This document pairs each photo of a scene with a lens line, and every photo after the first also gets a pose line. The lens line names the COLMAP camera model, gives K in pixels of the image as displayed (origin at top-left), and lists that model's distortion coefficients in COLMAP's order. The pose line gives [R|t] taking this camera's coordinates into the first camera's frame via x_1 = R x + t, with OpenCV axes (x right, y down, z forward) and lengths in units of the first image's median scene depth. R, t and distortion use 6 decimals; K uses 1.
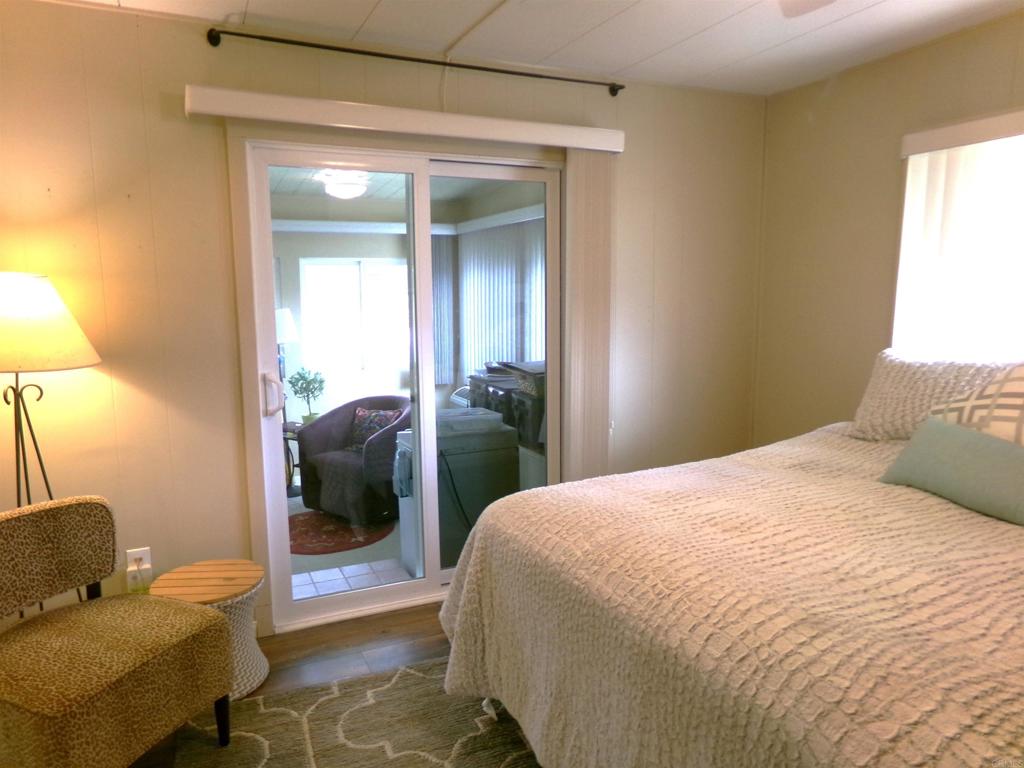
lens RADIAL K [[707.7, 0, 492.4], [0, 707.7, 390.1], [0, 0, 1]] dist [-0.057894, 0.095332]
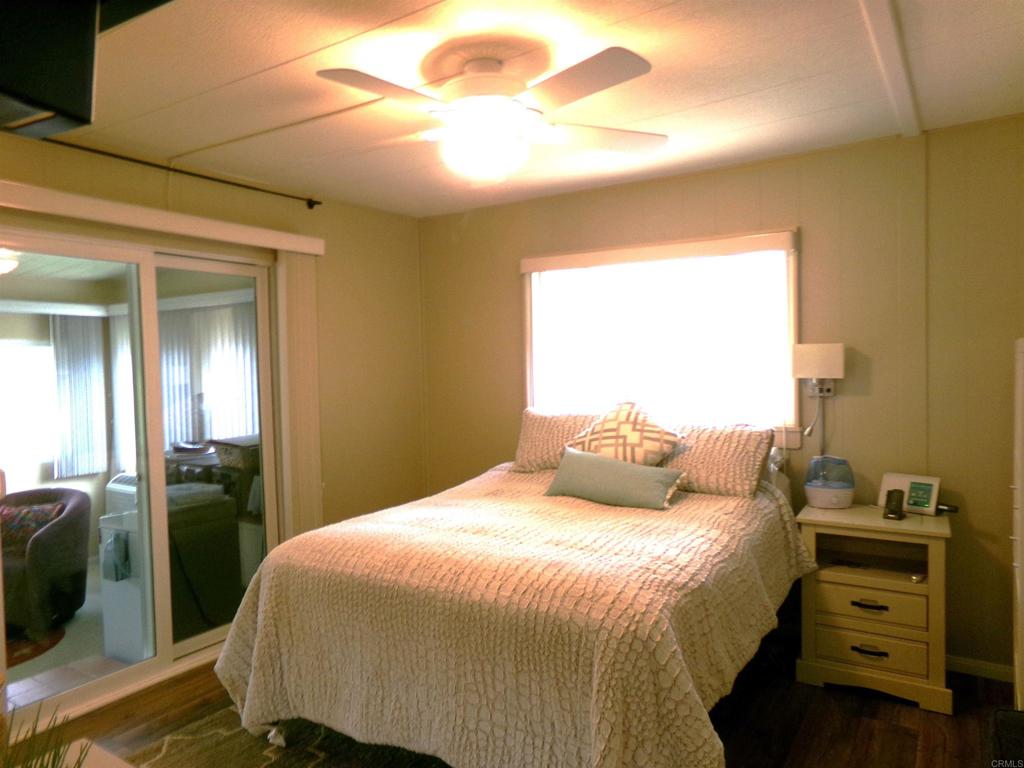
lens RADIAL K [[707.7, 0, 506.8], [0, 707.7, 378.9], [0, 0, 1]] dist [-0.057894, 0.095332]
pose [[0.845851, -0.020748, 0.533015, -0.307005], [0.088310, 0.990901, -0.101570, 0.032620], [-0.526058, 0.132984, 0.839987, -0.236771]]
